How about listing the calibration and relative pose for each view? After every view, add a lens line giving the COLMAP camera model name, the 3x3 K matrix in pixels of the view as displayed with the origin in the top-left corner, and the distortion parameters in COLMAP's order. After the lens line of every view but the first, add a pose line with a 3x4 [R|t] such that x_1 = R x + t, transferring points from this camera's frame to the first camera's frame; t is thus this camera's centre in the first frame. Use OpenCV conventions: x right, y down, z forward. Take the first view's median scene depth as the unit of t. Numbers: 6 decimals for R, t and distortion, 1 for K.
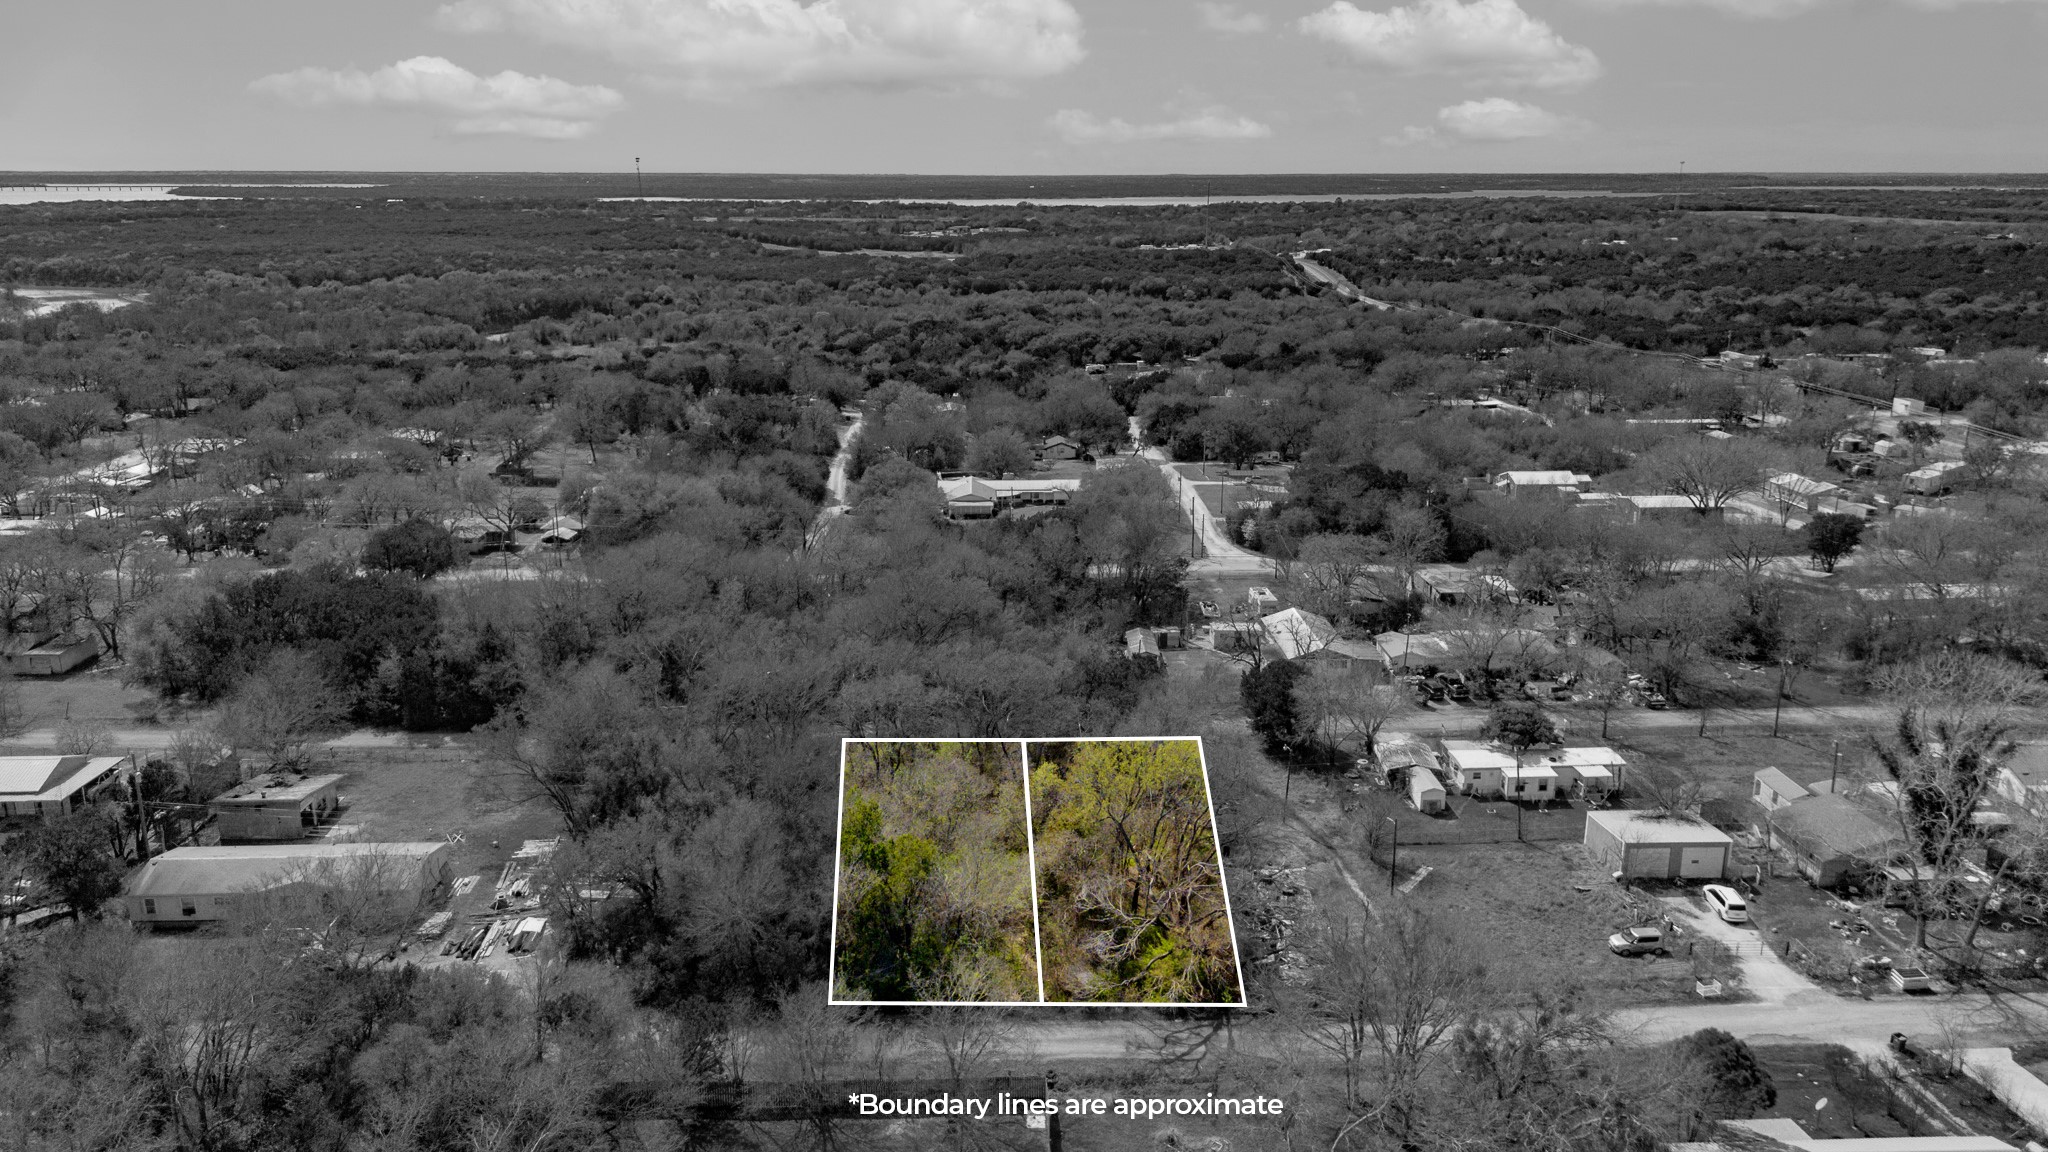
lens RADIAL K [[1434.1, 0, 1022.2], [0, 1434.1, 619.9], [0, 0, 1]] dist [0.084063, -0.089156]
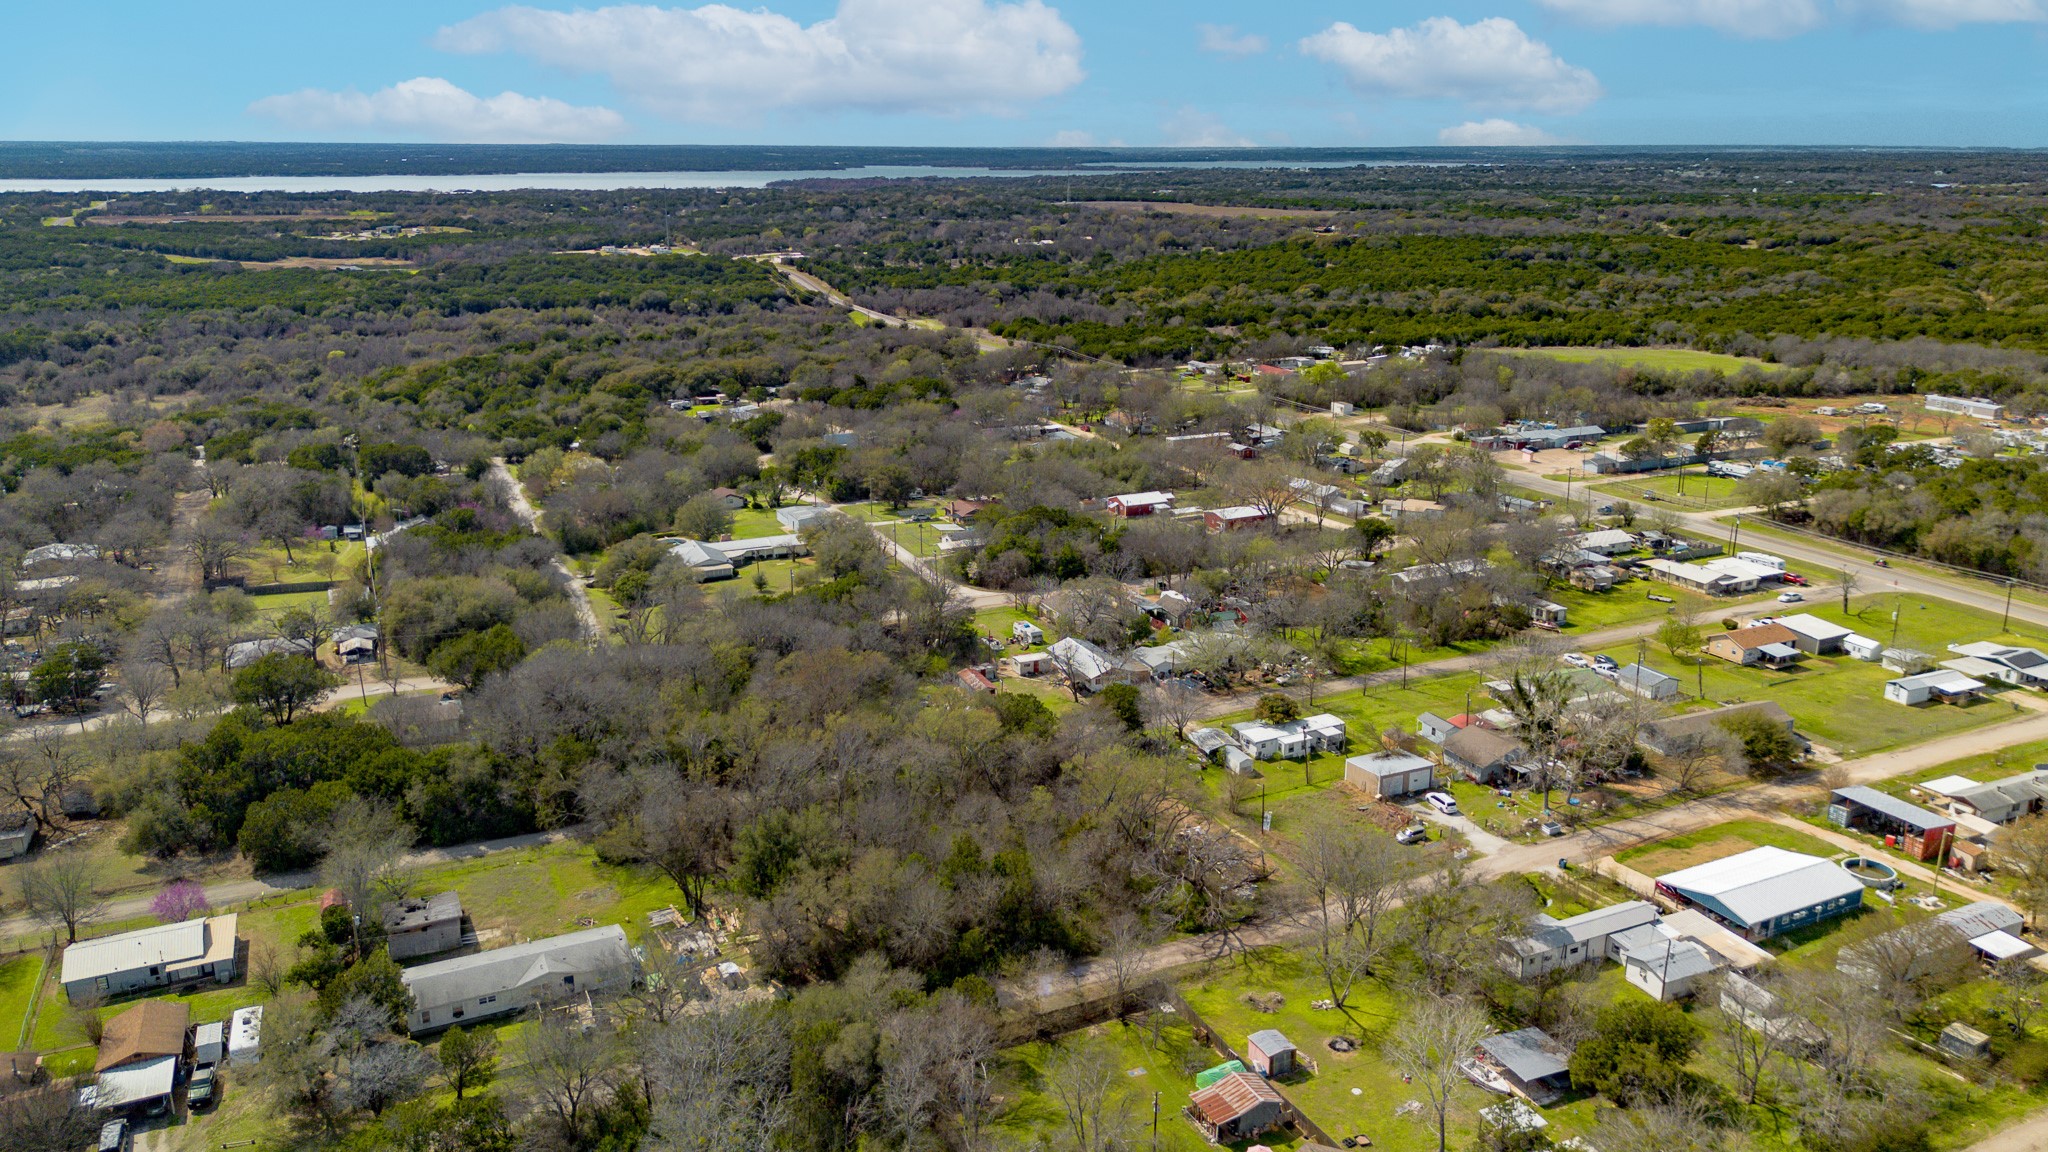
lens RADIAL K [[1447.2, 0, 1020.9], [0, 1447.2, 578.1], [0, 0, 1]] dist [0.077391, -0.080375]
pose [[0.922018, -0.110869, 0.370932, -0.218313], [0.114544, 0.993343, 0.012184, -0.053642], [-0.369813, 0.031254, 0.928580, -0.147414]]
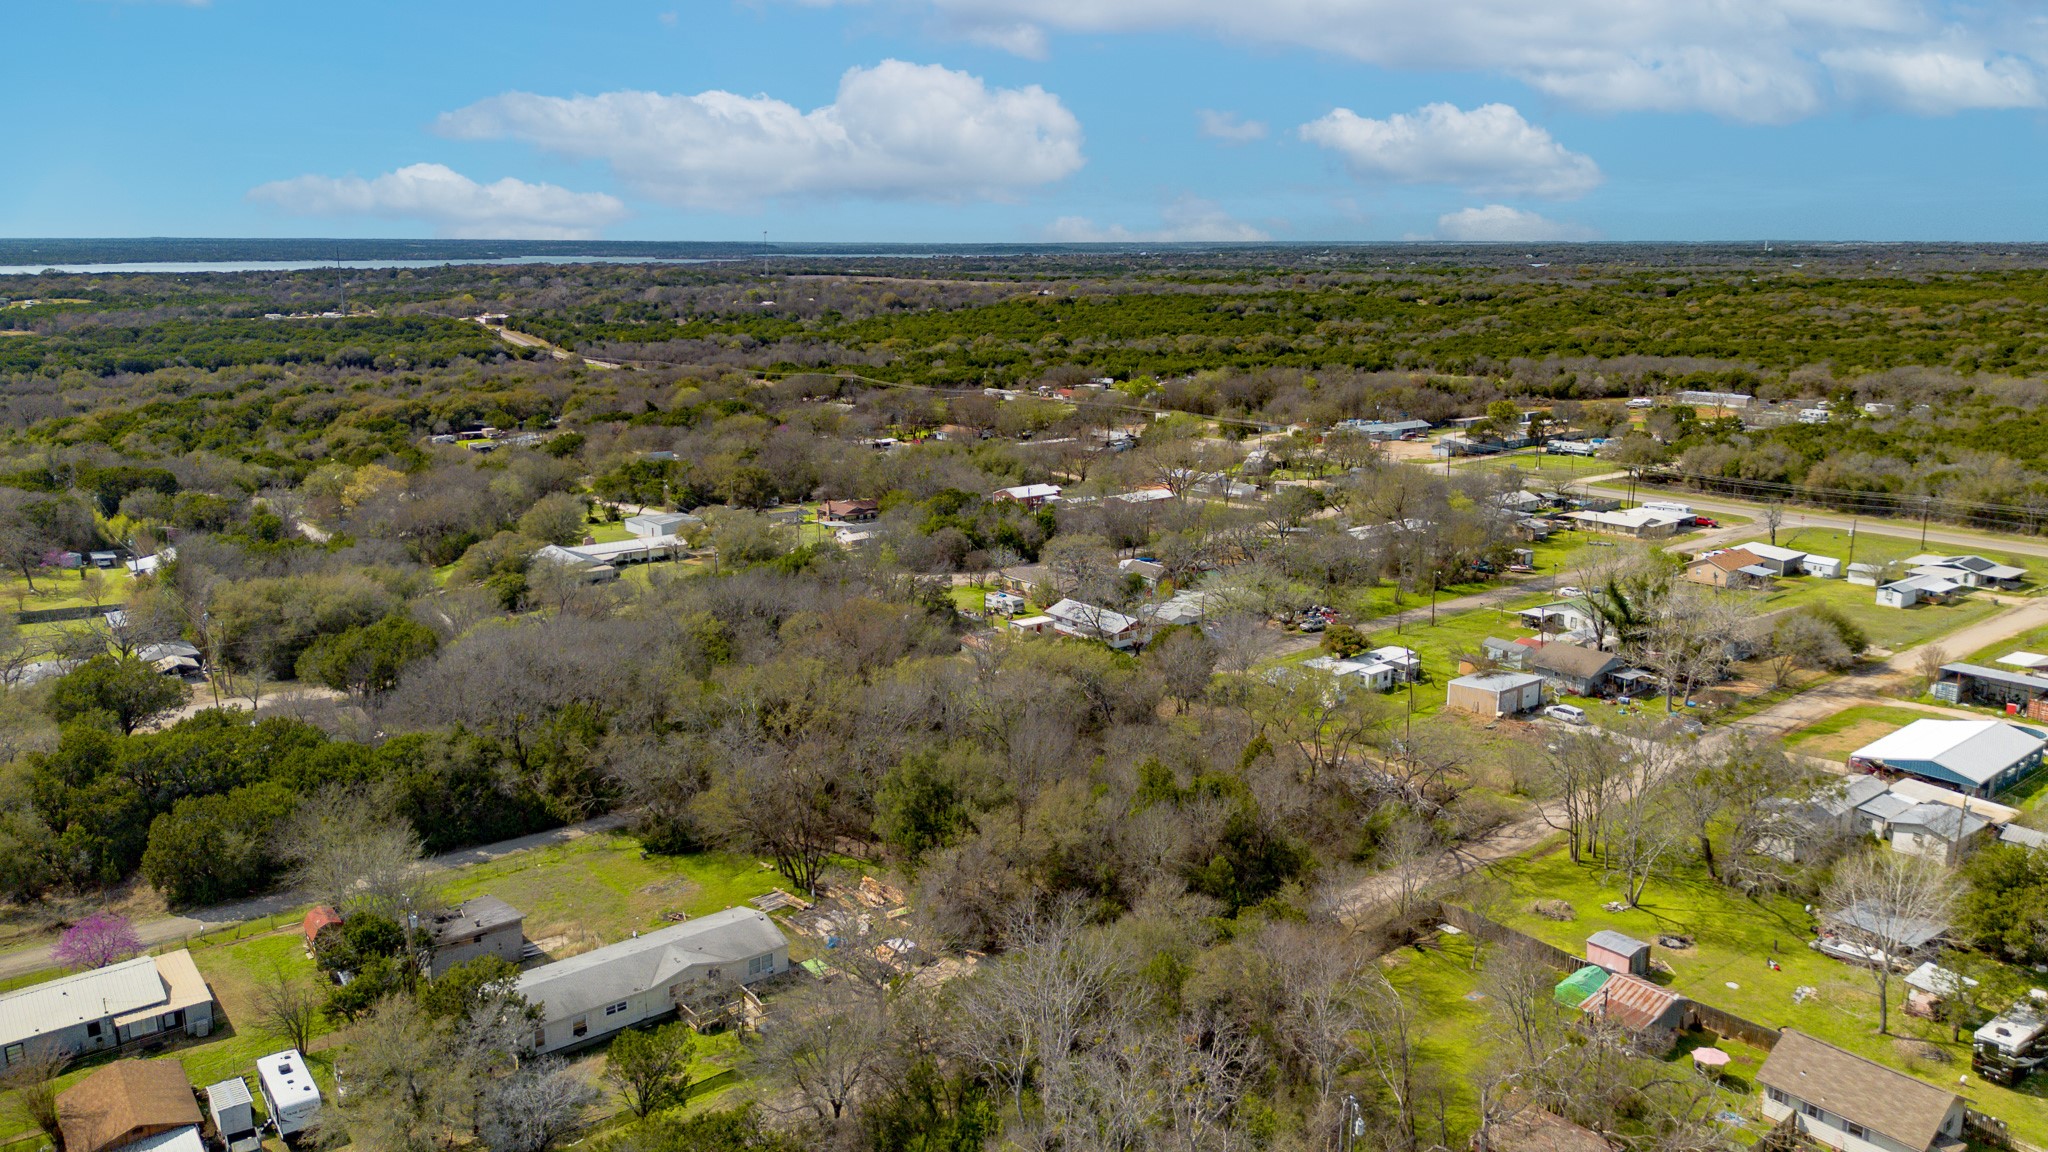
lens RADIAL K [[1447.2, 0, 1020.9], [0, 1447.2, 578.1], [0, 0, 1]] dist [0.077391, -0.080375]
pose [[0.812804, -0.134202, 0.566868, -0.329113], [0.173949, 0.984620, -0.016315, -0.007411], [-0.555960, 0.111867, 0.823647, 0.020467]]
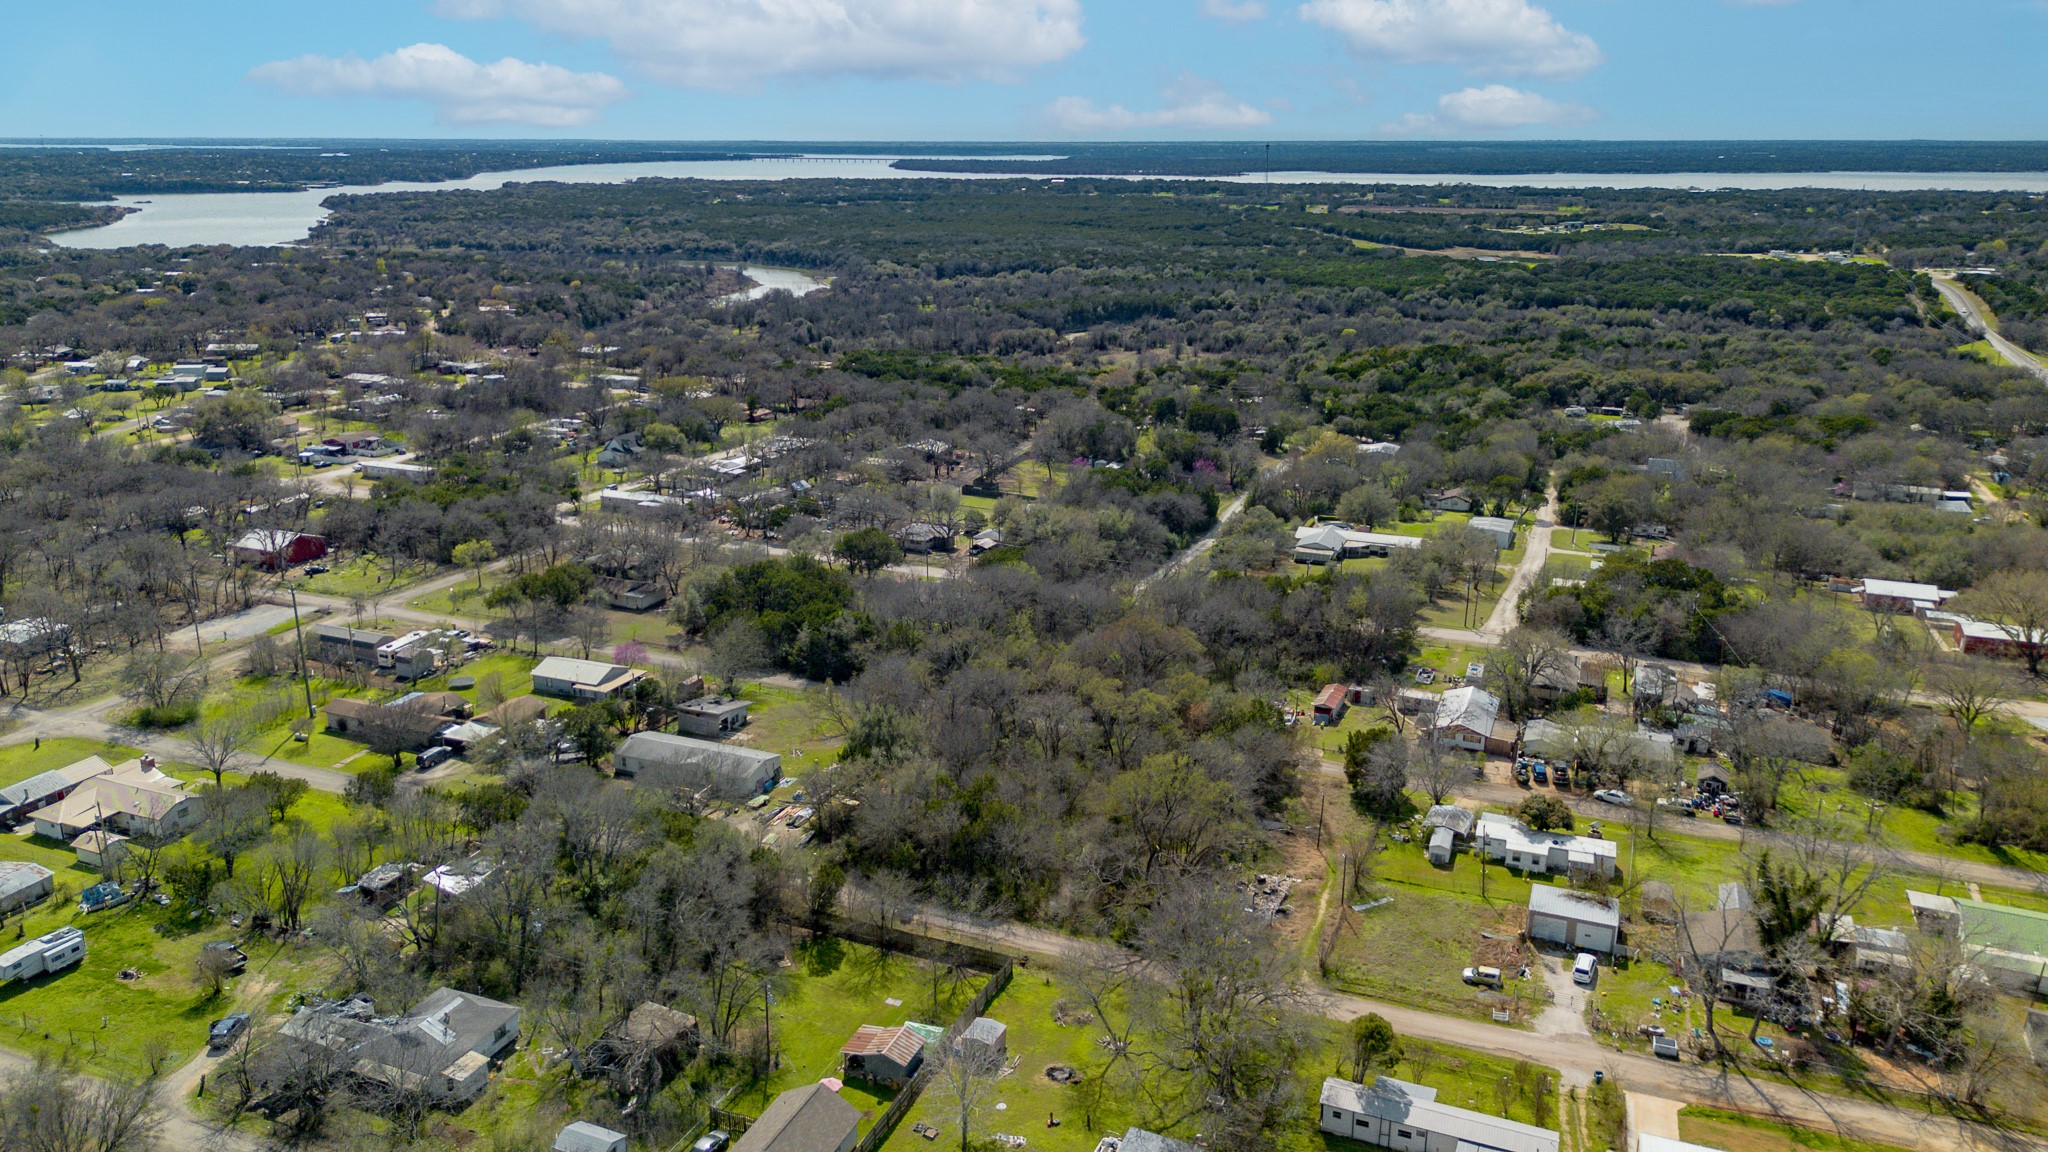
lens RADIAL K [[1448.3, 0, 1024.0], [0, 1448.3, 576.0], [0, 0, 1]] dist [0.098987, -0.131979]
pose [[0.909976, 0.122441, -0.396171, 0.203611], [-0.126132, 0.991871, 0.016832, -0.046334], [0.395011, 0.034653, 0.918023, -0.172432]]
